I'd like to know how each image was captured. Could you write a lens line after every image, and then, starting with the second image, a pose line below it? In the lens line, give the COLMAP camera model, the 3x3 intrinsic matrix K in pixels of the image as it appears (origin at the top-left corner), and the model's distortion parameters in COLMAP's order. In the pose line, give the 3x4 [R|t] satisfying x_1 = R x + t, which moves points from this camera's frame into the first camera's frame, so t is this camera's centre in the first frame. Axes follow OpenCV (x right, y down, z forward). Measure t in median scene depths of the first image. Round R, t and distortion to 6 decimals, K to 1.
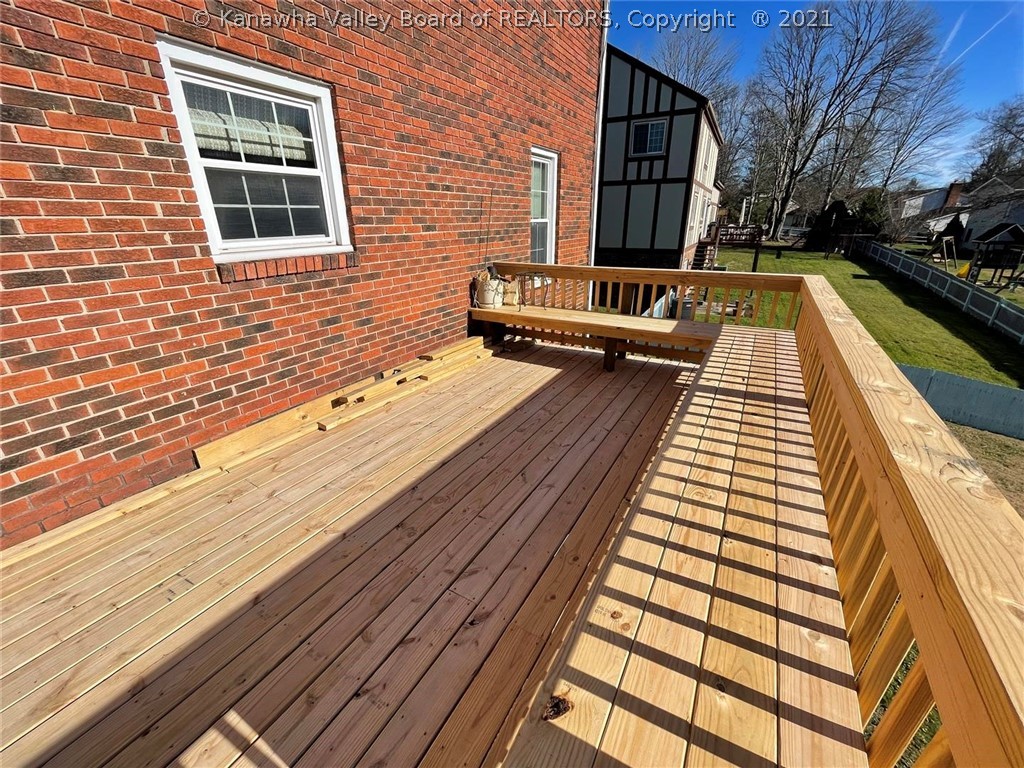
lens RADIAL K [[409.0, 0, 506.6], [0, 409.0, 384.6], [0, 0, 1]] dist [-0.001566, 0.000185]
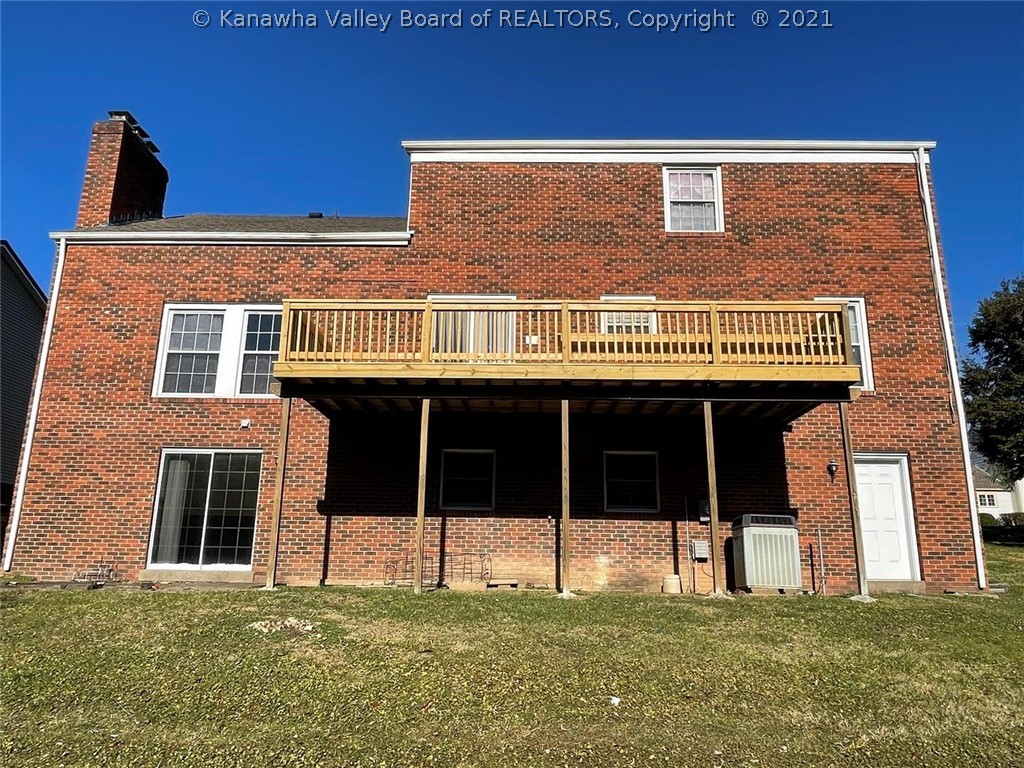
lens RADIAL K [[735.3, 0, 512.0], [0, 735.3, 384.0], [0, 0, 1]] dist [0.027997, -0.066438]
pose [[0.496014, -0.199696, -0.845039, 3.080978], [-0.344439, 0.848103, -0.402596, 2.032478], [0.797077, 0.490758, 0.351888, -1.156513]]
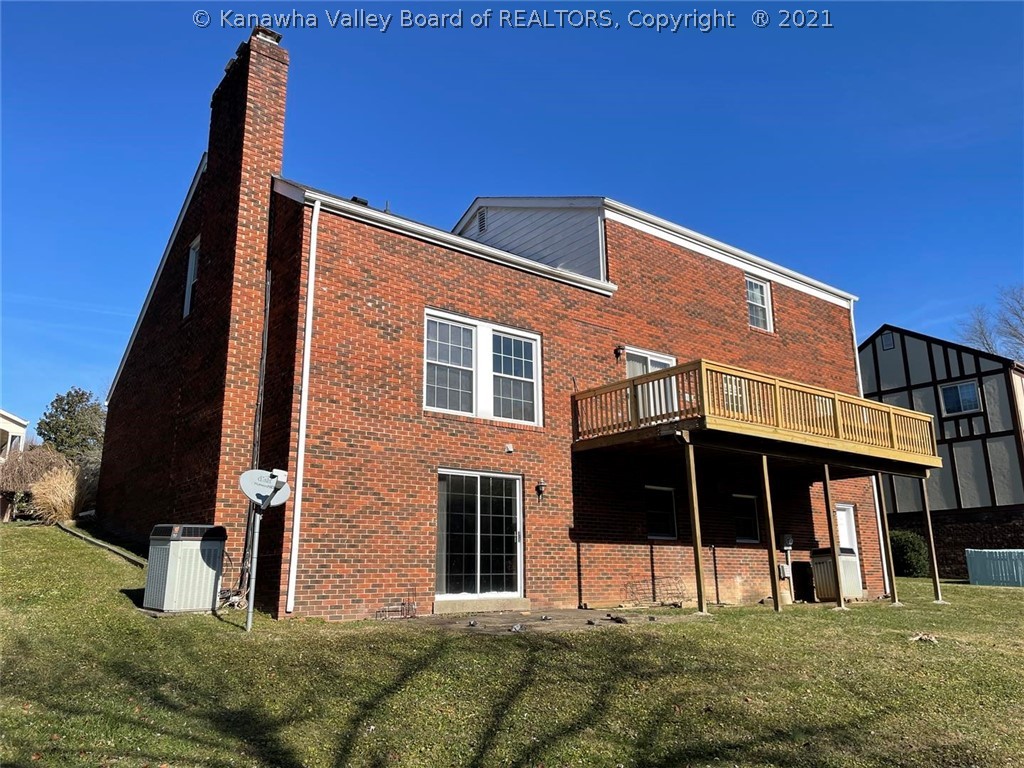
lens RADIAL K [[766.8, 0, 512.0], [0, 766.8, 384.0], [0, 0, 1]] dist [0.124414, -0.263490]
pose [[0.933939, -0.084631, -0.347268, -0.010966], [-0.134957, 0.816154, -0.561853, 3.325197], [0.330974, 0.571603, 0.750817, -4.579961]]
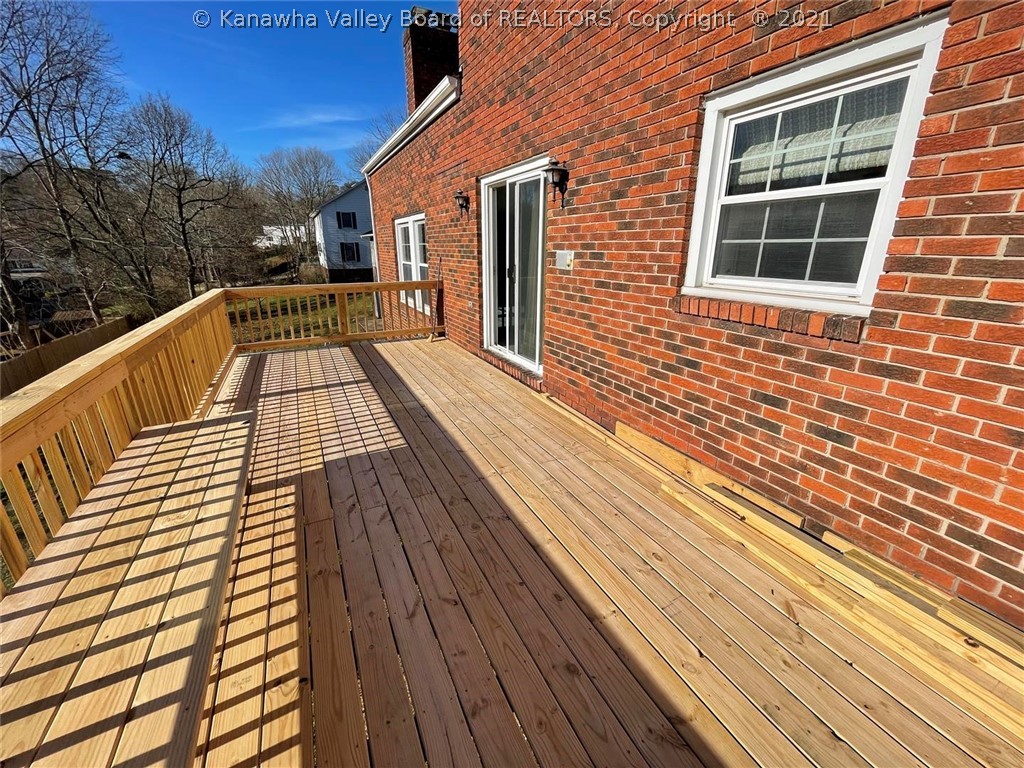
lens RADIAL K [[409.0, 0, 506.6], [0, 409.0, 384.6], [0, 0, 1]] dist [-0.001566, 0.000185]
pose [[-0.536077, 0.278086, -0.797051, 0.417381], [-0.315597, 0.809697, 0.494761, -0.435972], [0.782956, 0.516777, -0.346297, 1.004699]]
